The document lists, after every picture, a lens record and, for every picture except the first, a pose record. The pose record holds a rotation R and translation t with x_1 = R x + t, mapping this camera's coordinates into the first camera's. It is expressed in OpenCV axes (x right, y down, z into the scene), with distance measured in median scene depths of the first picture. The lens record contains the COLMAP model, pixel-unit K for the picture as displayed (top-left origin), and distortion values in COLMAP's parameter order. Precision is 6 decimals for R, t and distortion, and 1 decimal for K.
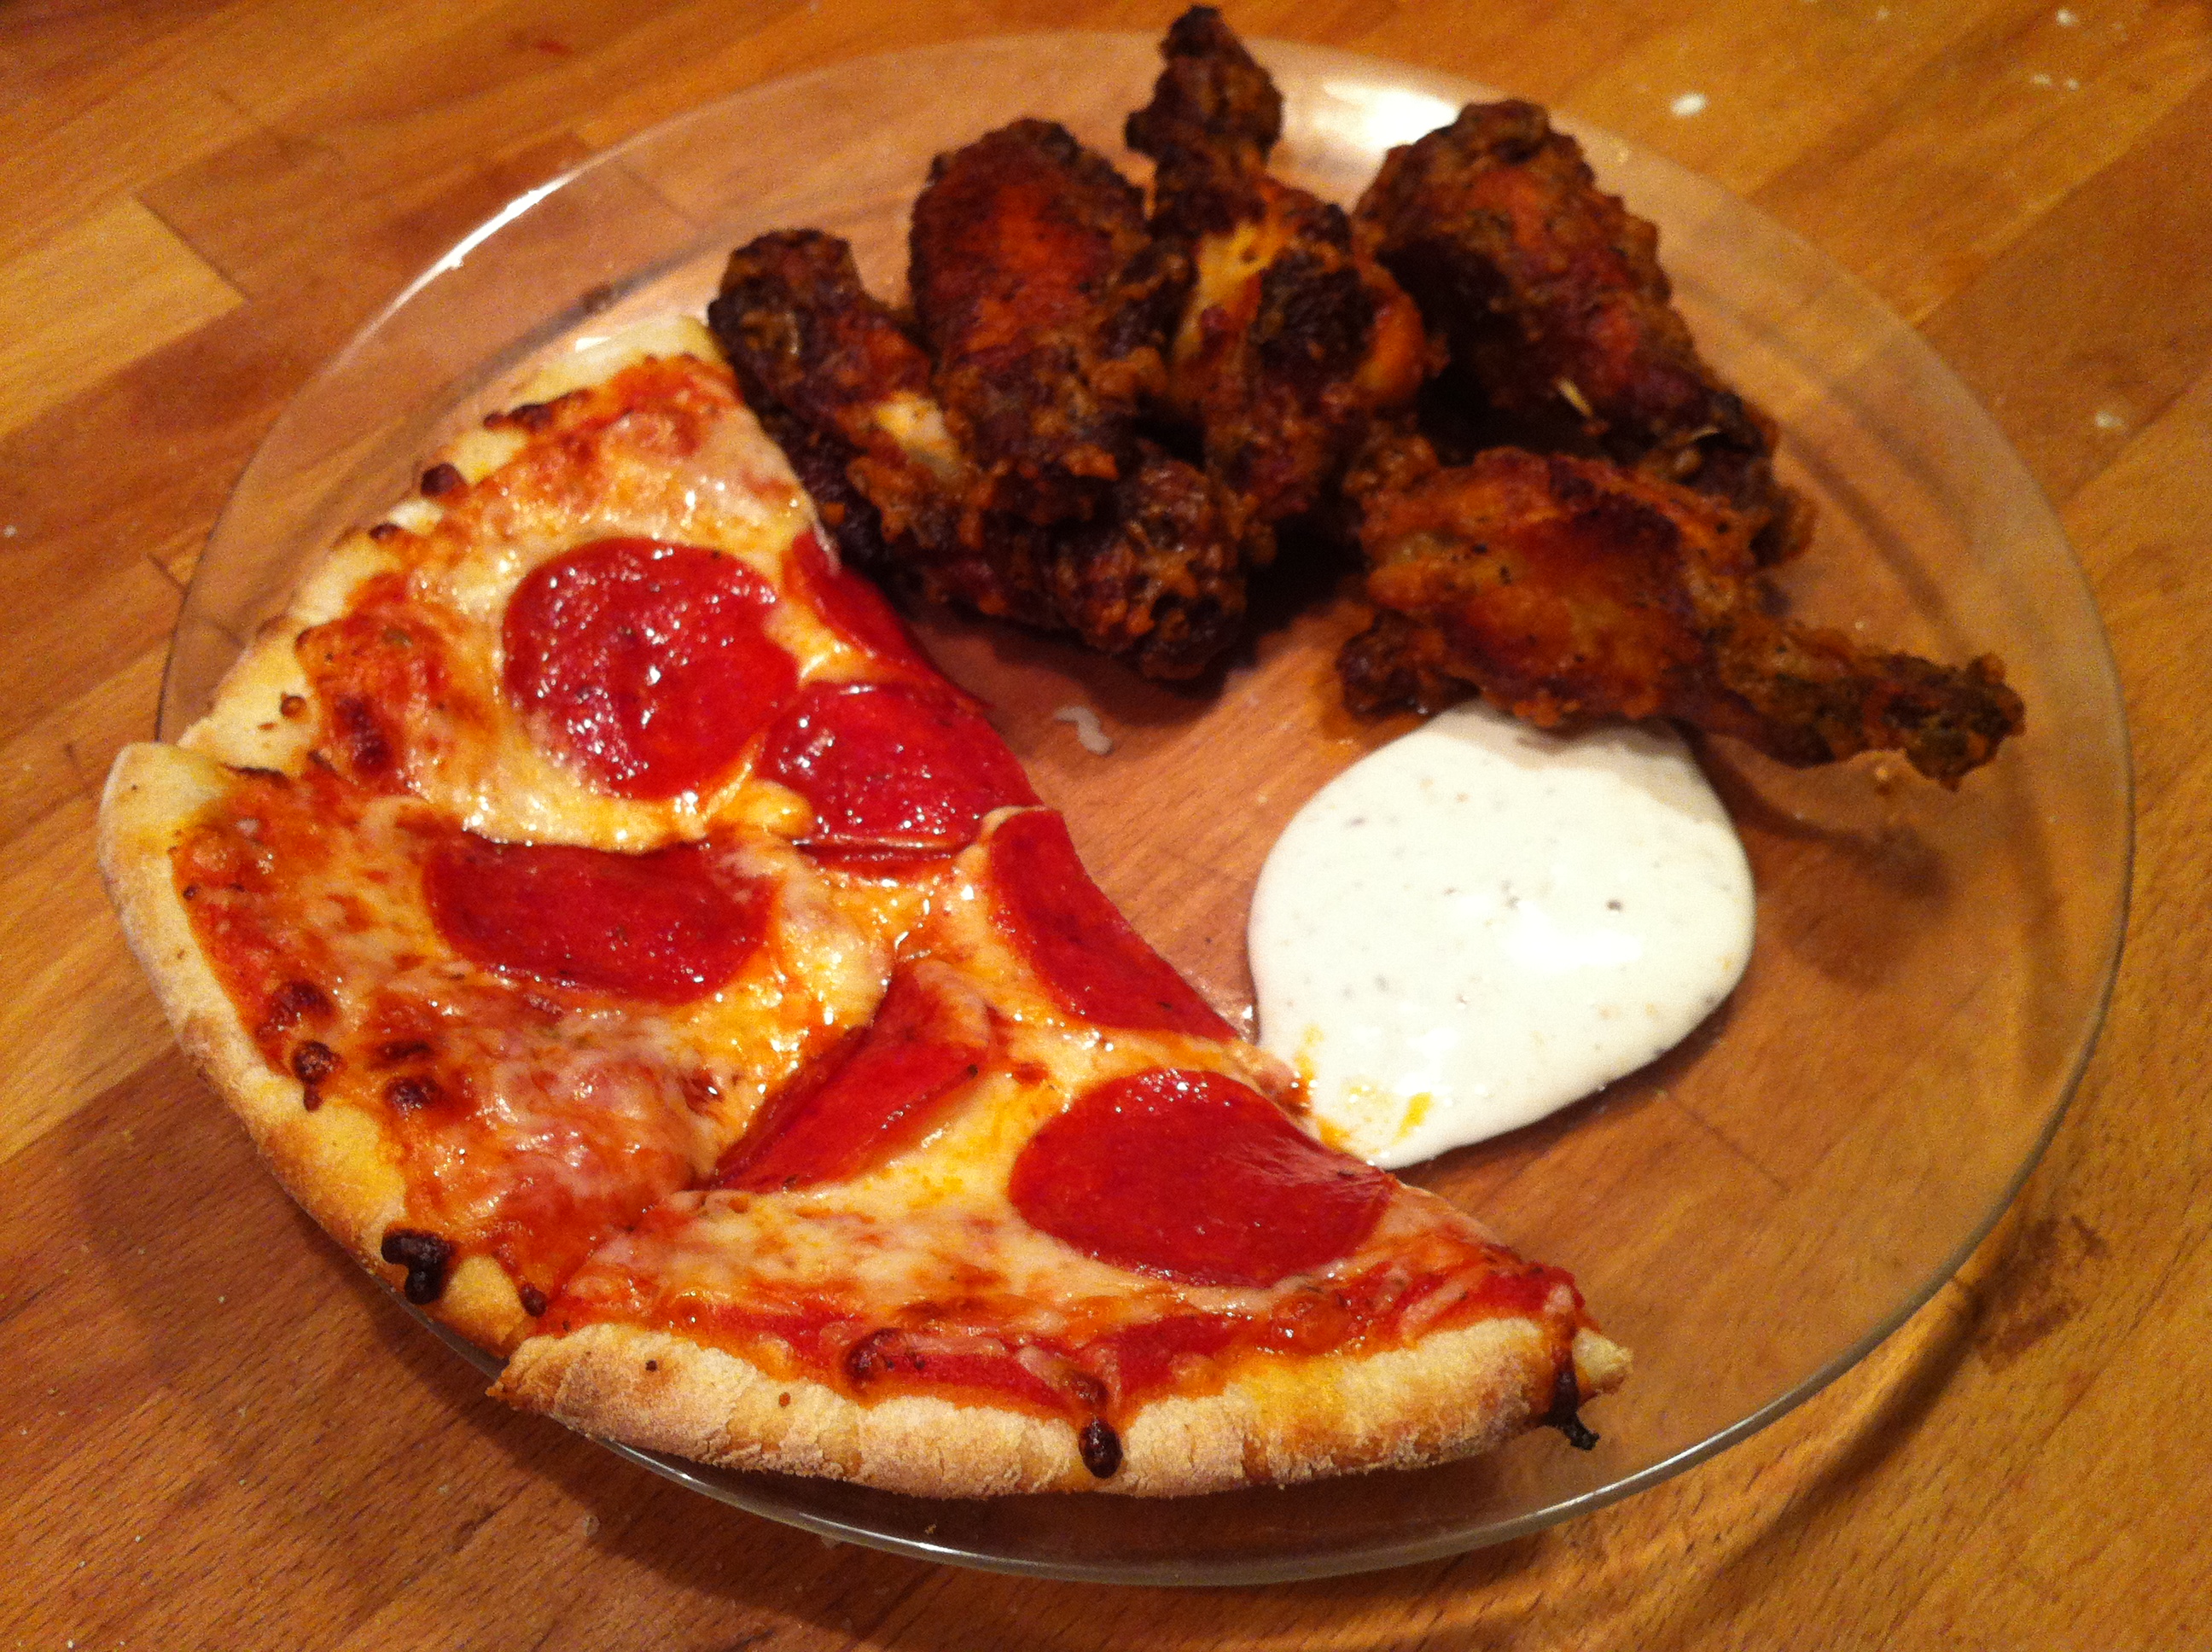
lens RADIAL K [[2105.7, 0, 1106.0], [0, 2105.7, 826.0], [0, 0, 1]] dist [-0.003846, -0.010801]
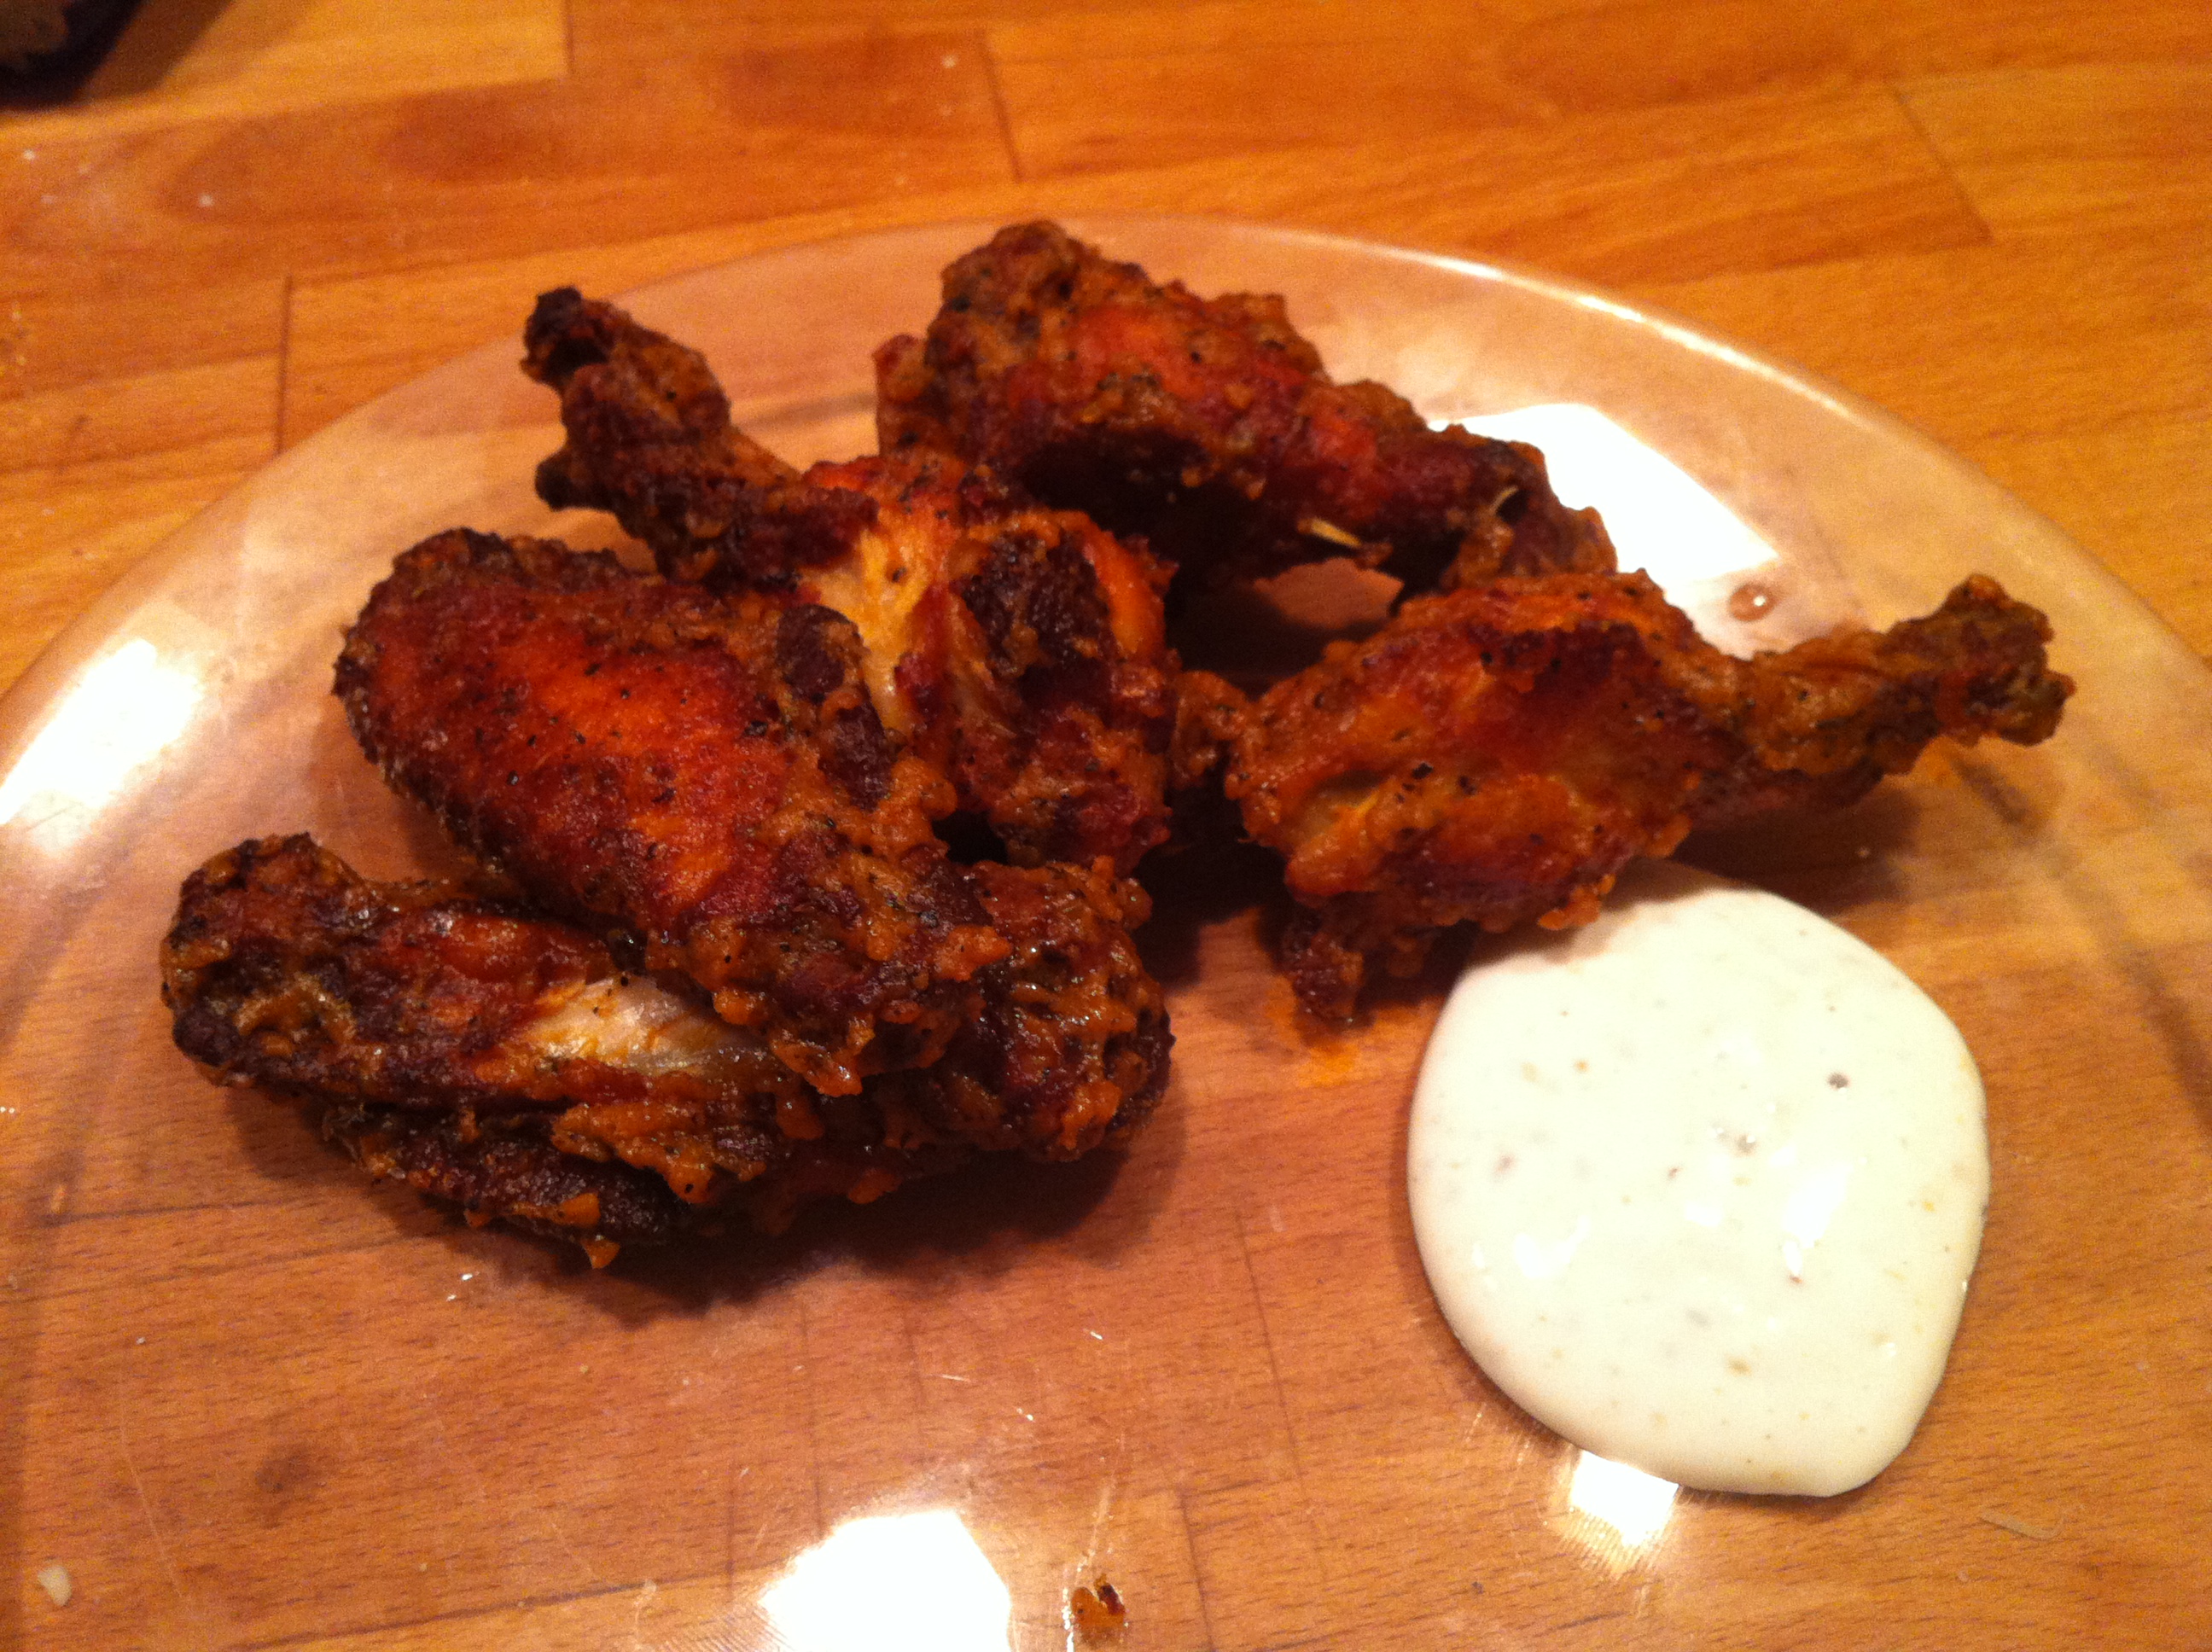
lens RADIAL K [[2105.7, 0, 1106.0], [0, 2105.7, 826.0], [0, 0, 1]] dist [-0.003846, -0.010801]
pose [[0.765038, -0.516673, 0.384402, -0.199103], [0.520852, 0.847473, 0.102482, -0.236013], [-0.378720, 0.121814, 0.917460, 0.328330]]
